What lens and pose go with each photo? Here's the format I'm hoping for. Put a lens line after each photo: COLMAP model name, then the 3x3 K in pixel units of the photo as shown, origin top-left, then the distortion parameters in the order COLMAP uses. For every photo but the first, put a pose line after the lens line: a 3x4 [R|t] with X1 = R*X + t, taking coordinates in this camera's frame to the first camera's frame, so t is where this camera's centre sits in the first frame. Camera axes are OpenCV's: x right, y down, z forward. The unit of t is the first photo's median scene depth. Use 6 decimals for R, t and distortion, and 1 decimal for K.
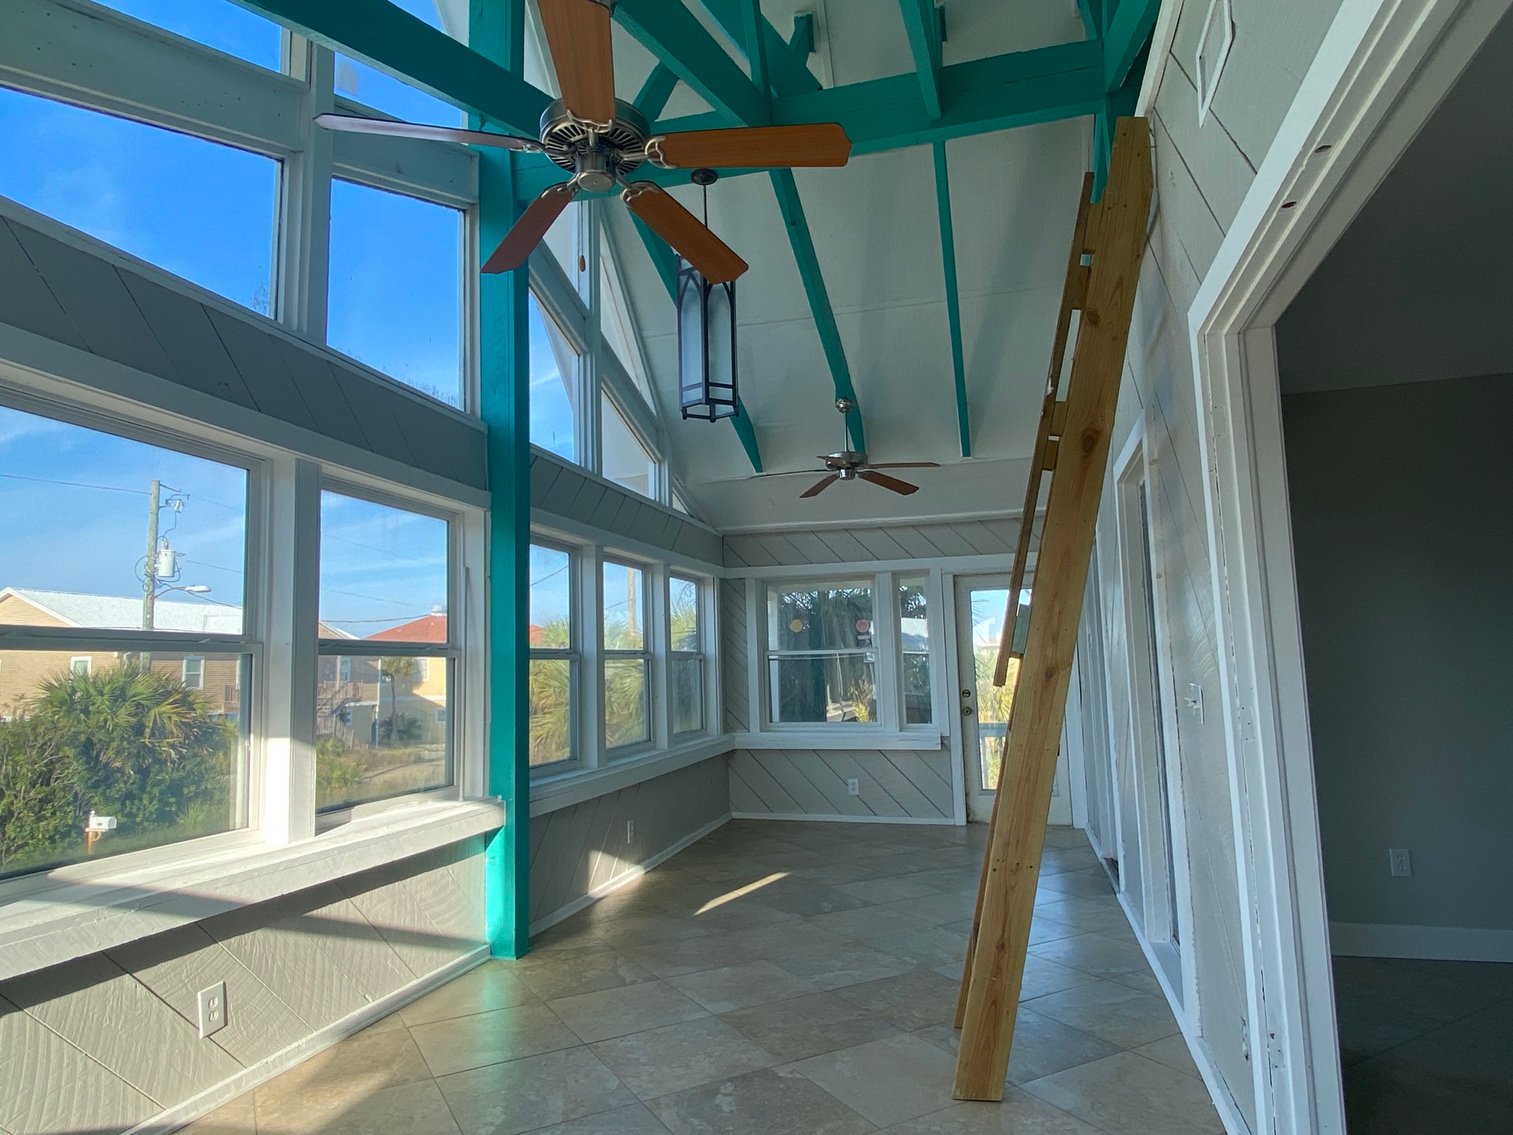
lens RADIAL K [[920.2, 0, 752.5], [0, 920.2, 567.3], [0, 0, 1]] dist [0.062267, -0.070657]
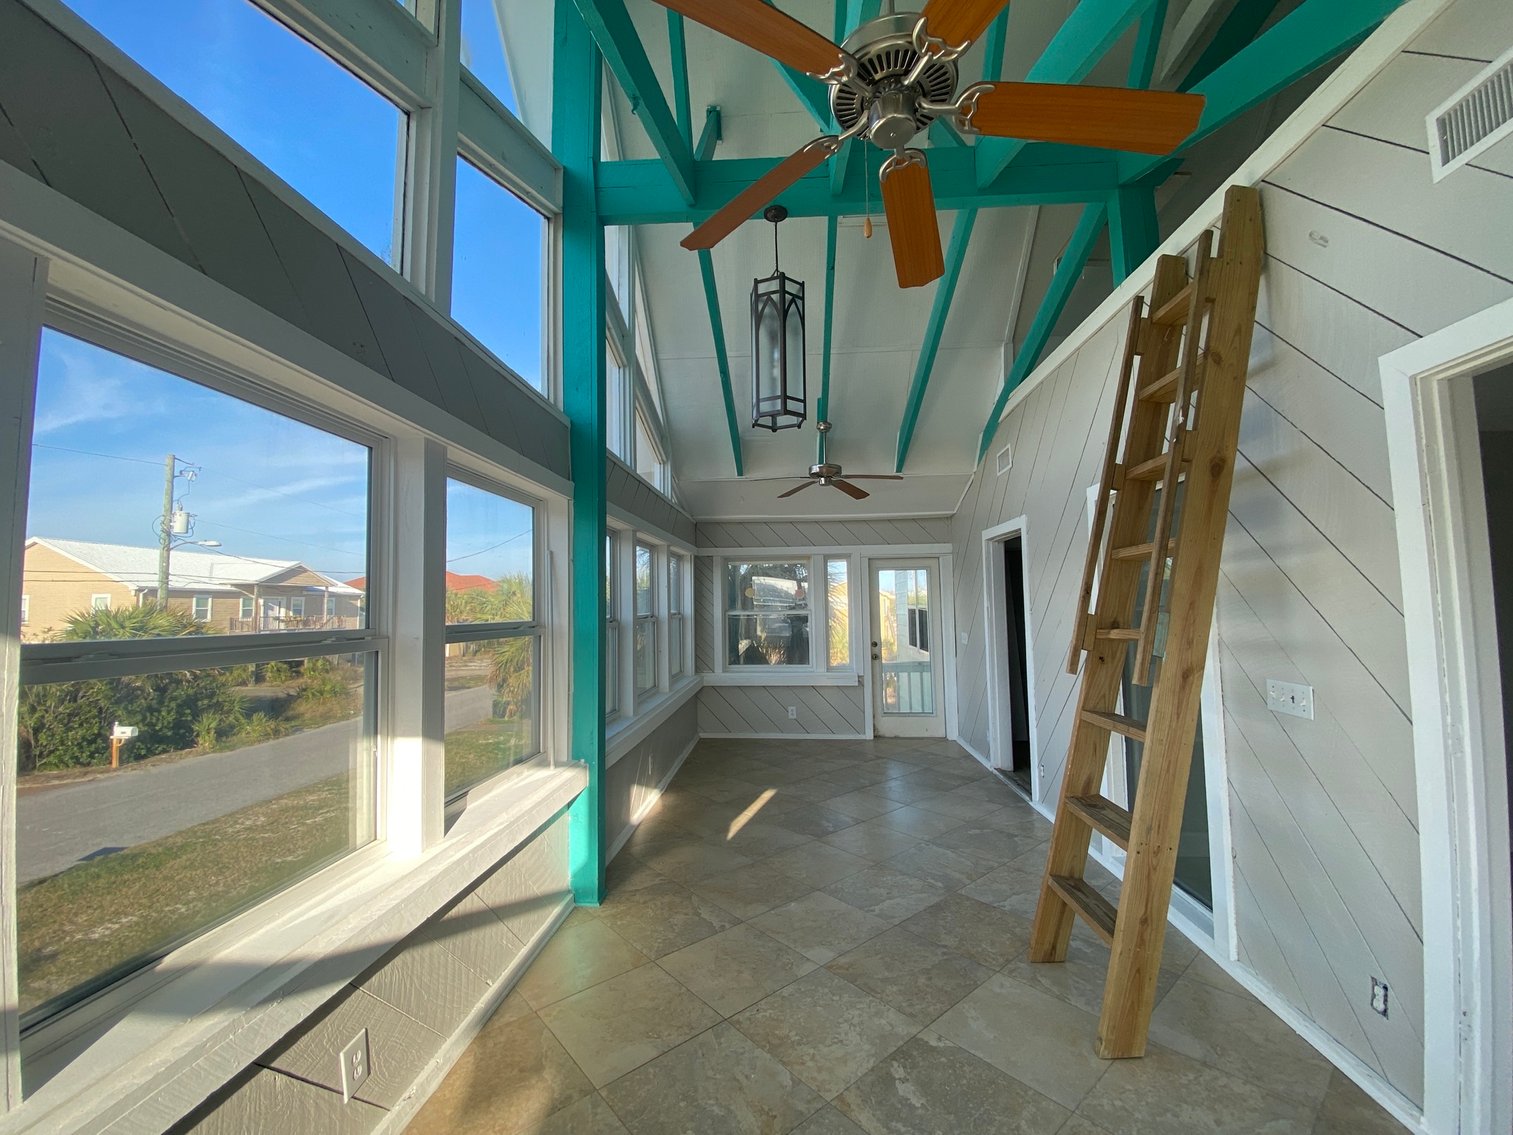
lens RADIAL K [[612.2, 0, 757.3], [0, 612.2, 565.9], [0, 0, 1]] dist [0.028122, -0.025273]
pose [[0.979614, 0.024044, 0.199446, -0.213604], [-0.032555, 0.998689, 0.039505, -0.018739], [-0.198235, -0.045193, 0.979112, 0.242779]]
